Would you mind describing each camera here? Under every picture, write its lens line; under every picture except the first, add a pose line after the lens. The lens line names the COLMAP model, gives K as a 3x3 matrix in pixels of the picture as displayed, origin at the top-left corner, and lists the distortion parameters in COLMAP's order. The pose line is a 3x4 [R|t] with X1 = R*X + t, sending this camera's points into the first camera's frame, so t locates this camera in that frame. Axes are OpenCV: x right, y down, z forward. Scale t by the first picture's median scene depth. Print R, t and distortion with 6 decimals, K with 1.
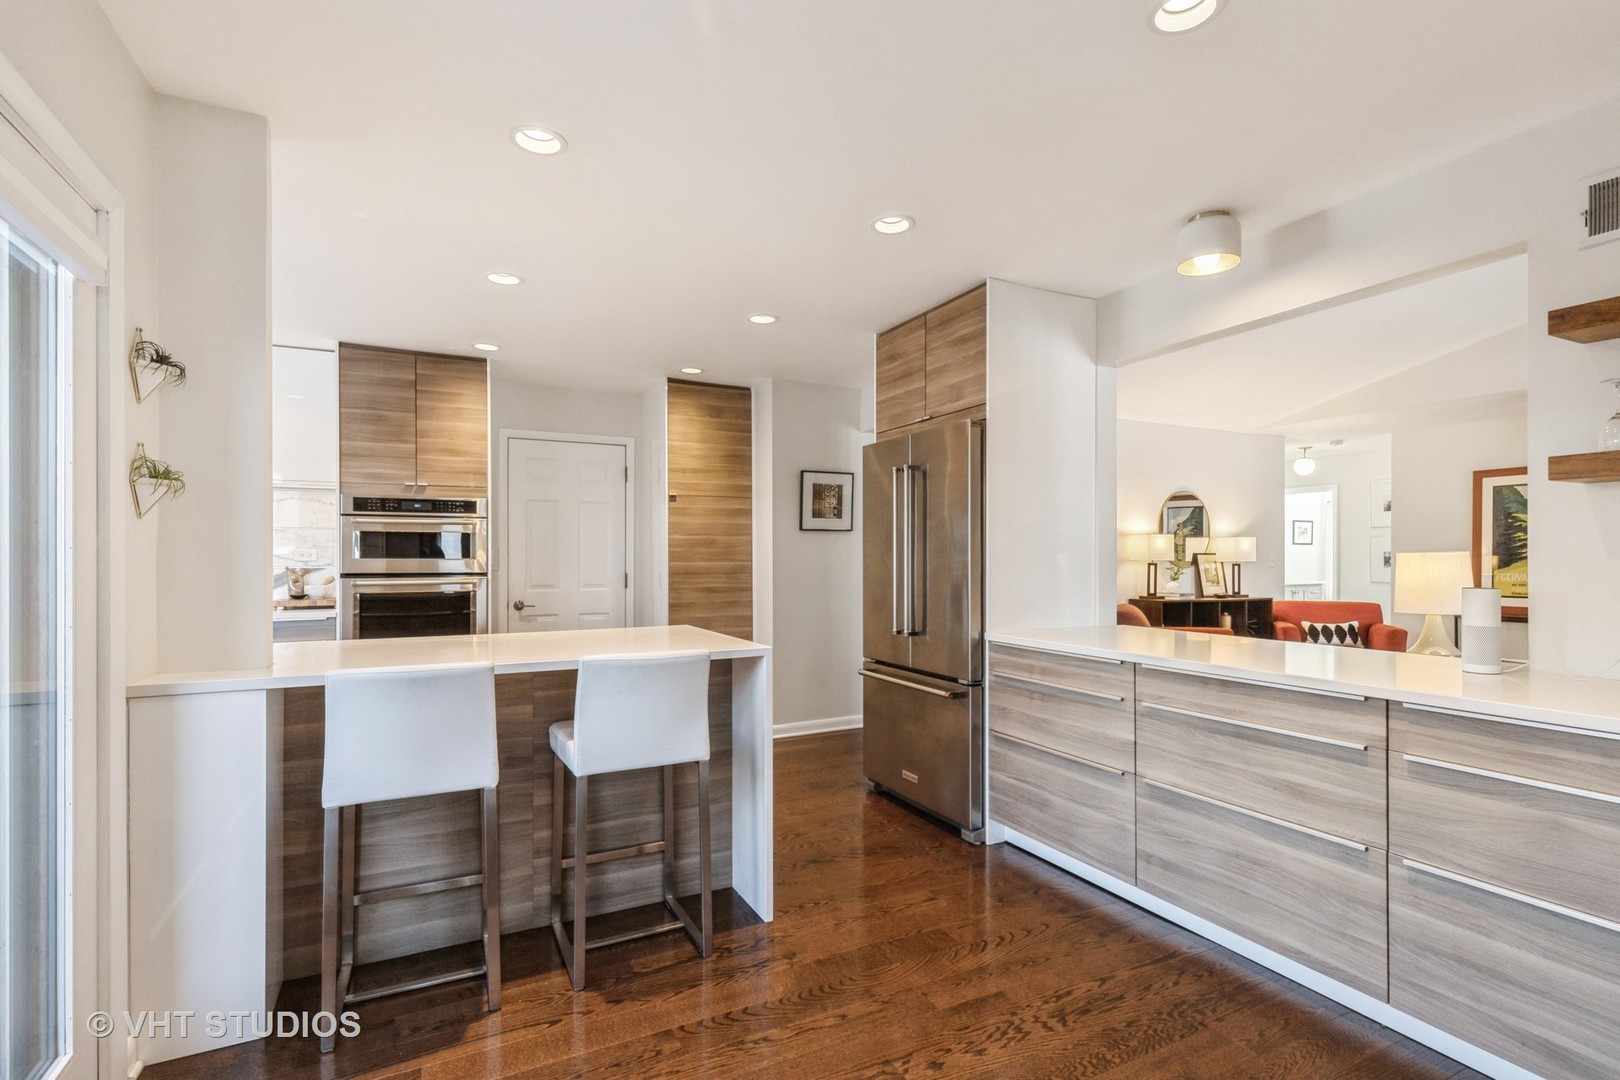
lens RADIAL K [[752.2, 0, 812.4], [0, 752.2, 561.2], [0, 0, 1]] dist [-0.000064, -0.000188]
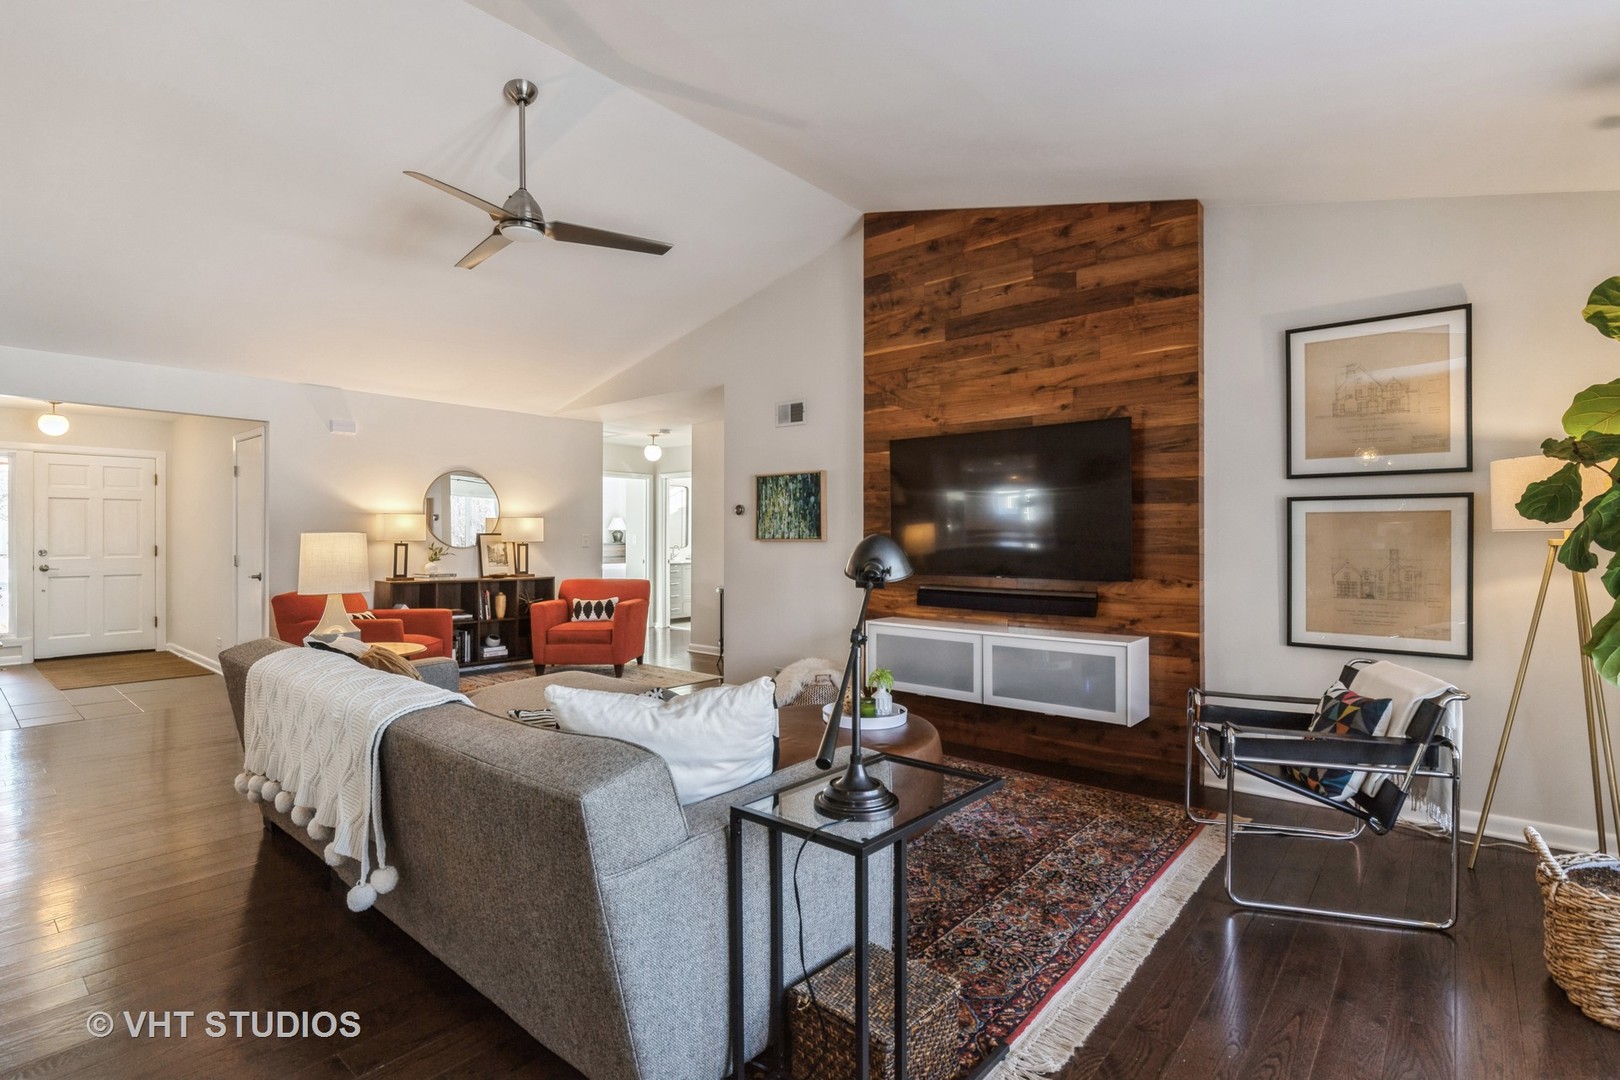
lens RADIAL K [[772.3, 0, 810.2], [0, 772.3, 534.6], [0, 0, 1]] dist [-0.008647, -0.000728]
pose [[0.921660, 0.001593, 0.387996, 0.706292], [0.001317, 0.999973, -0.007236, -0.001144], [-0.387997, 0.007180, 0.921633, -0.153730]]
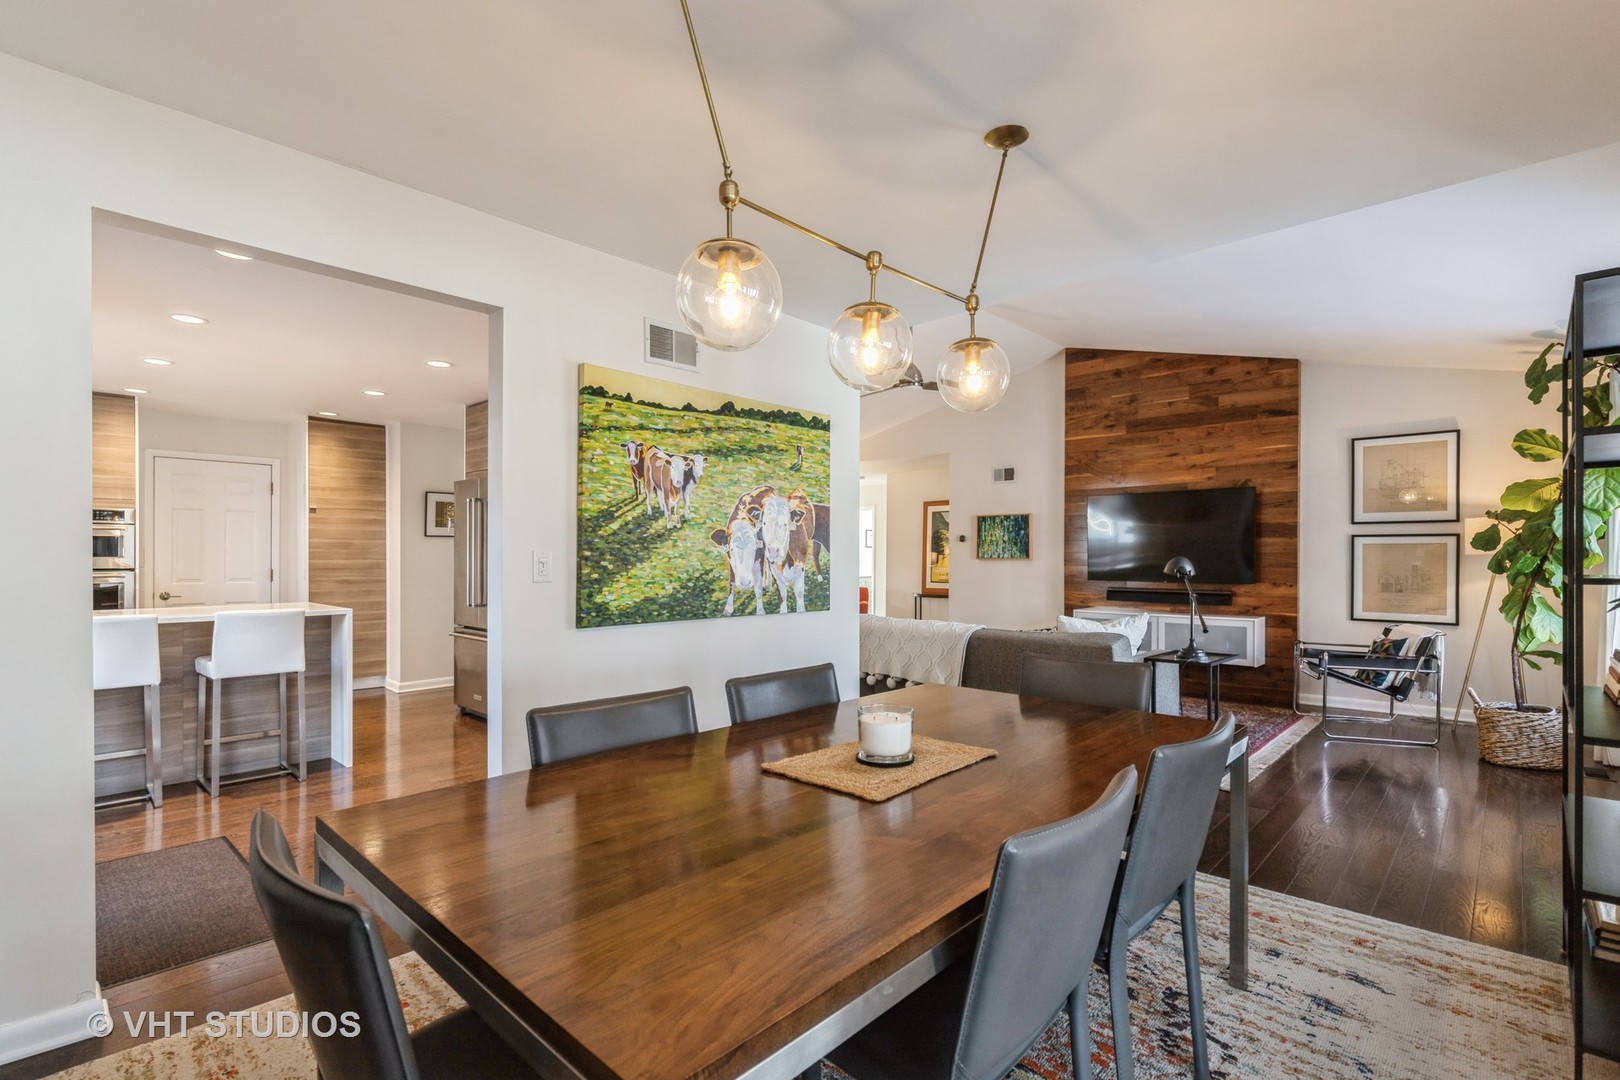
lens RADIAL K [[752.2, 0, 812.4], [0, 752.2, 561.2], [0, 0, 1]] dist [-0.000064, -0.000188]
pose [[0.939865, -0.000104, 0.341547, 0.177166], [-0.000552, 0.999998, 0.001823, 0.000443], [-0.341547, -0.001902, 0.939863, -0.499116]]
